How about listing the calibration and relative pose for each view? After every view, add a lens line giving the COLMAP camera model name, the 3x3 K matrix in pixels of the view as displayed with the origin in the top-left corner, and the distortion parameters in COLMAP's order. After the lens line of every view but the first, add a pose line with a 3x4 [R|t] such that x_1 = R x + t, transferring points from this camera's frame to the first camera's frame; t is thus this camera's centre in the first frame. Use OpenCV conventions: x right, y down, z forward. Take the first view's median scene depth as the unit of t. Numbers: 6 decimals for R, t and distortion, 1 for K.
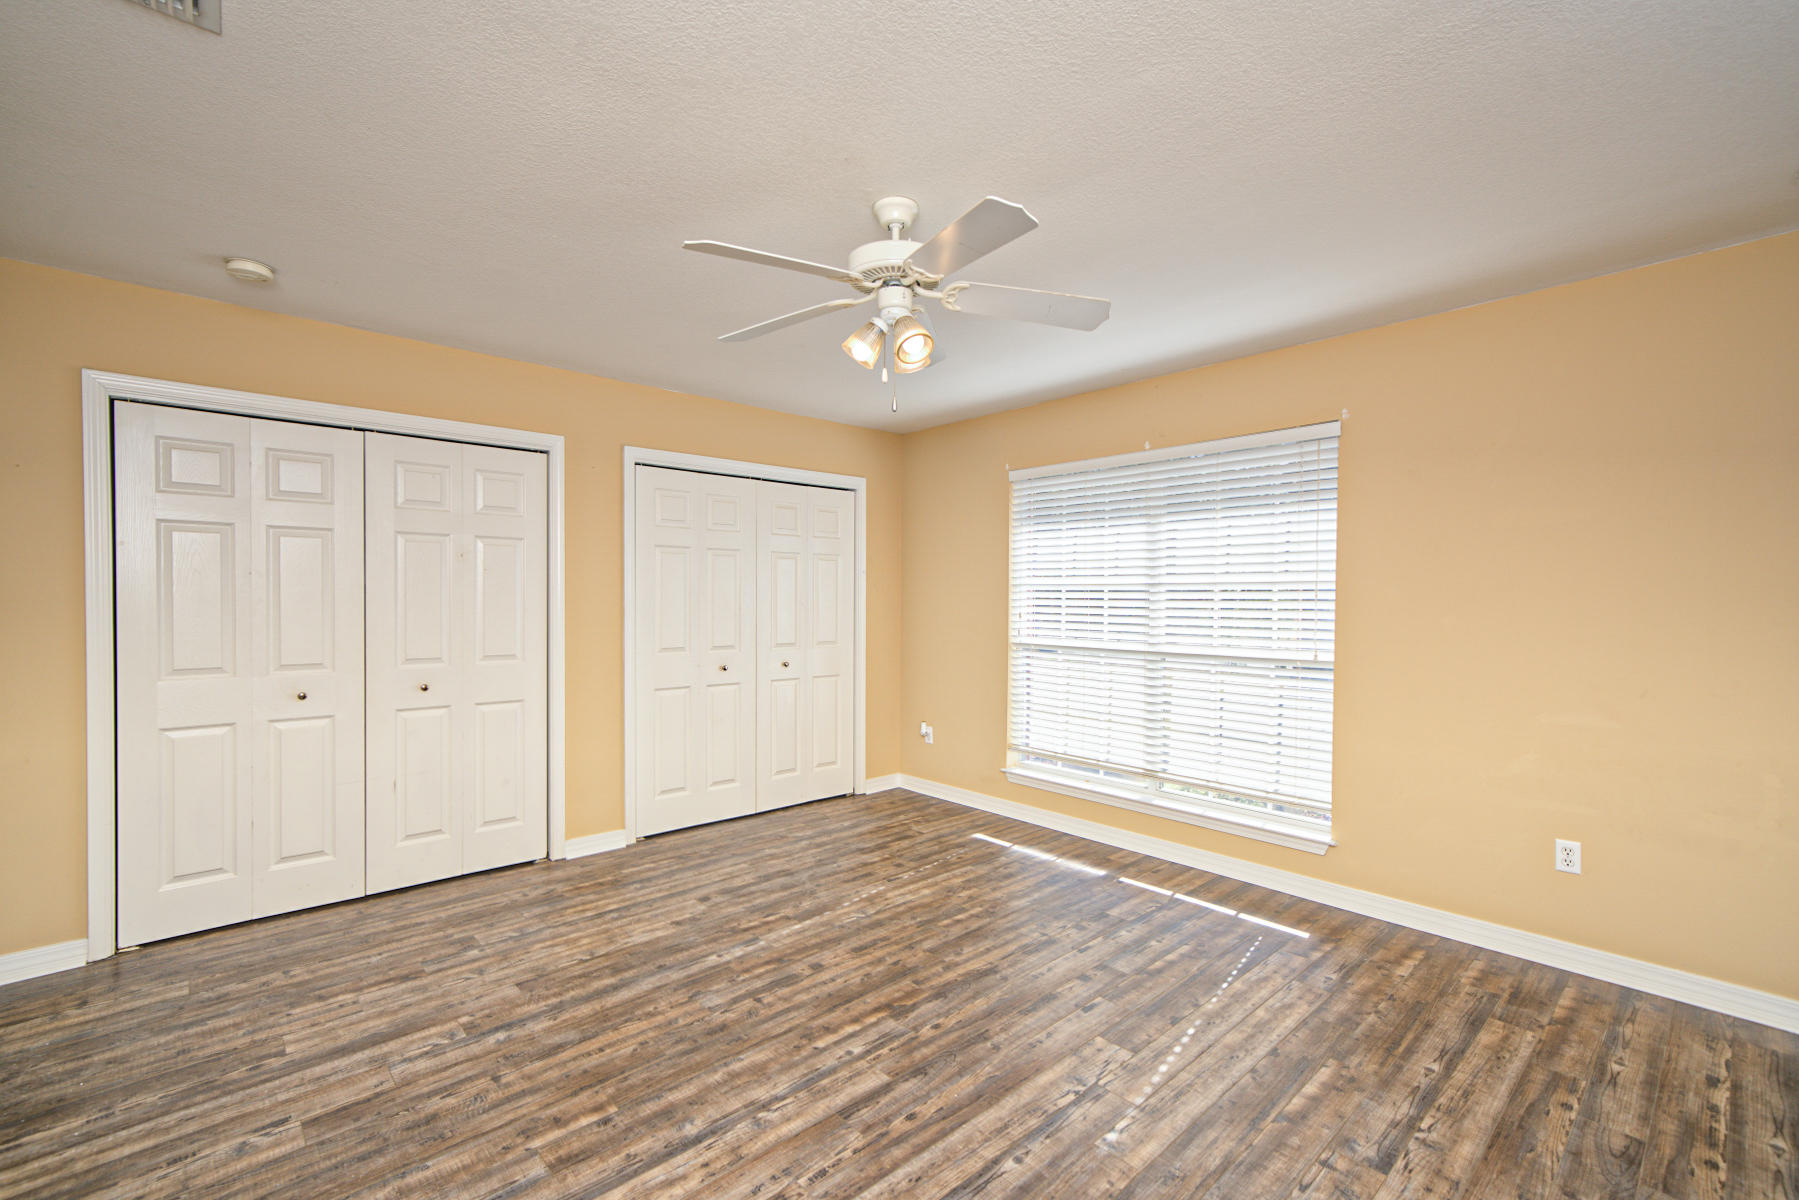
lens RADIAL K [[794.7, 0, 882.9], [0, 794.7, 599.2], [0, 0, 1]] dist [-0.003446, 0.001418]
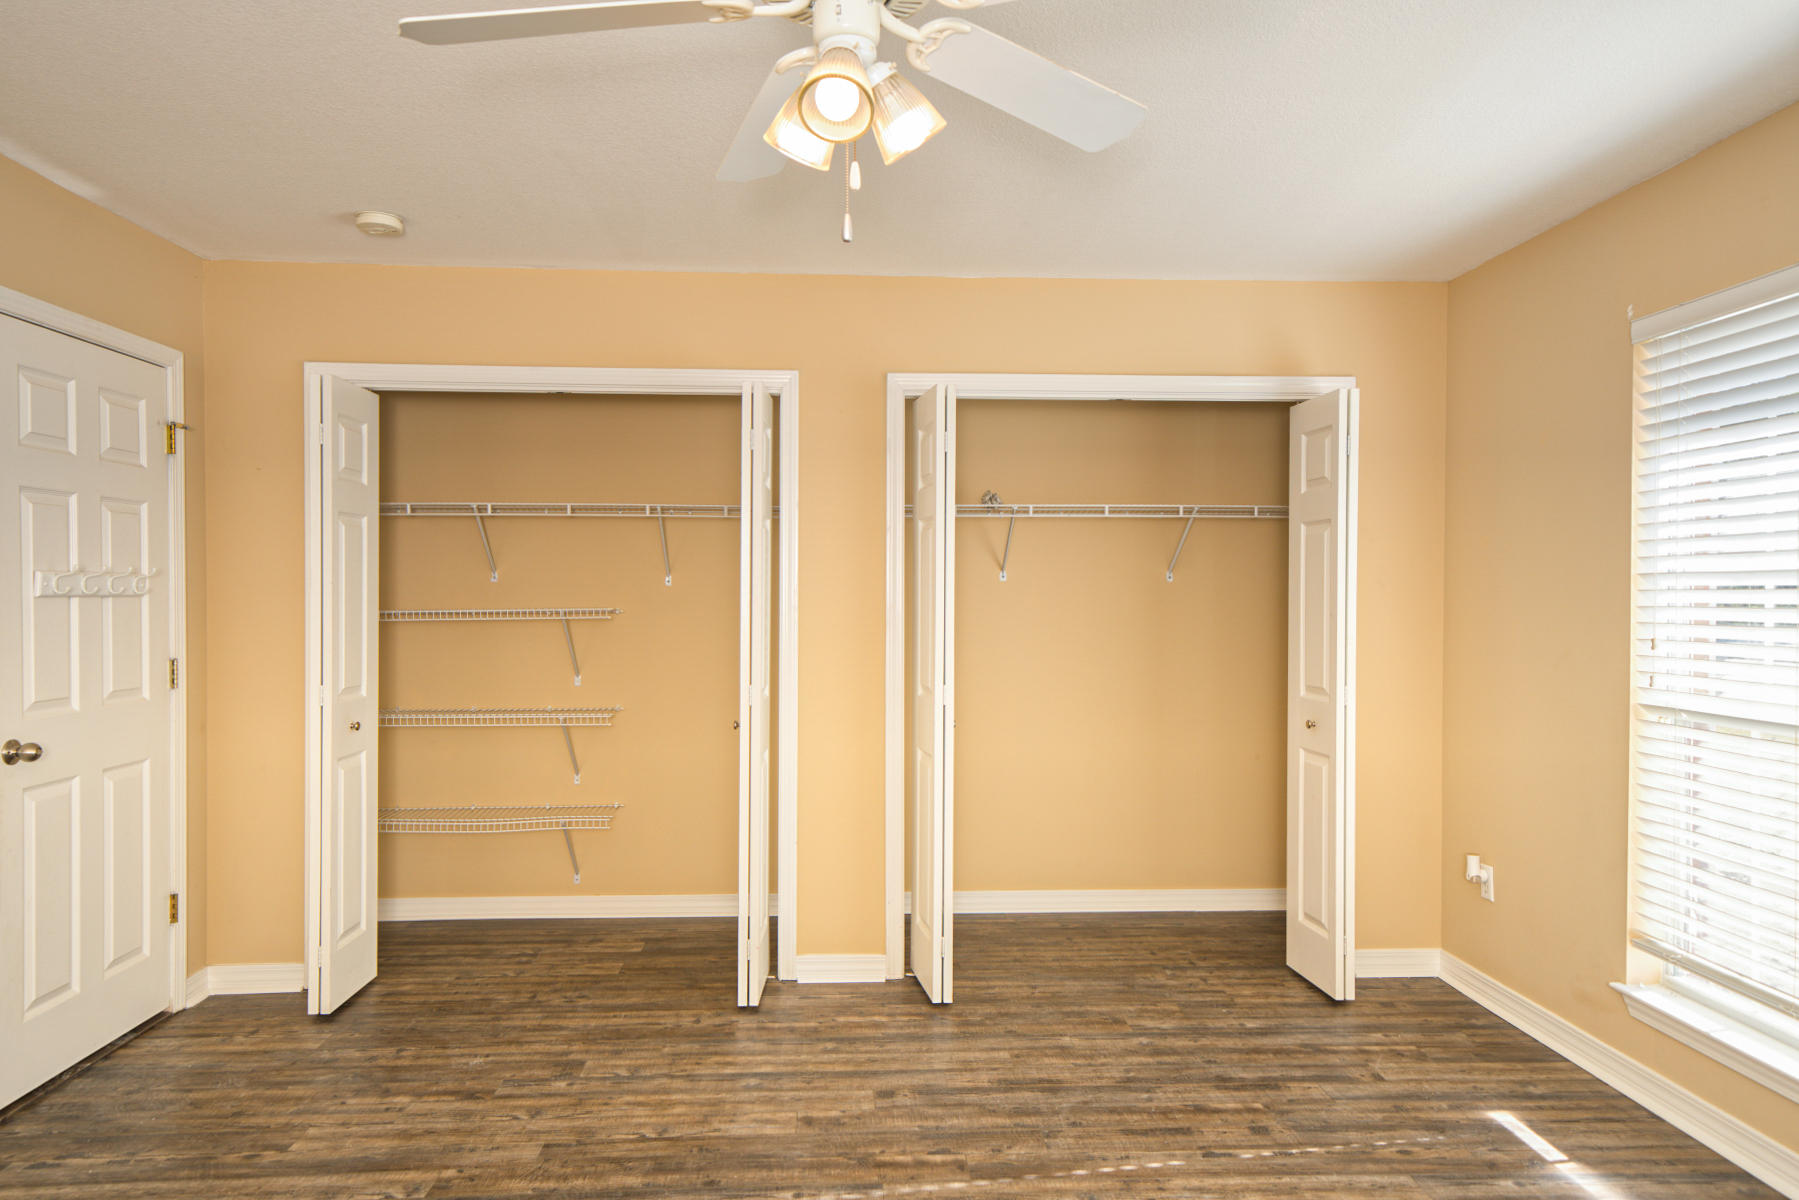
lens RADIAL K [[1175.5, 0, 896.6], [0, 1175.5, 599.0], [0, 0, 1]] dist [0.023955, -0.000772]
pose [[0.769098, -0.002346, -0.639126, 0.331153], [-0.000935, 0.999988, -0.004795, -0.000613], [0.639130, 0.004285, 0.769087, 0.272899]]
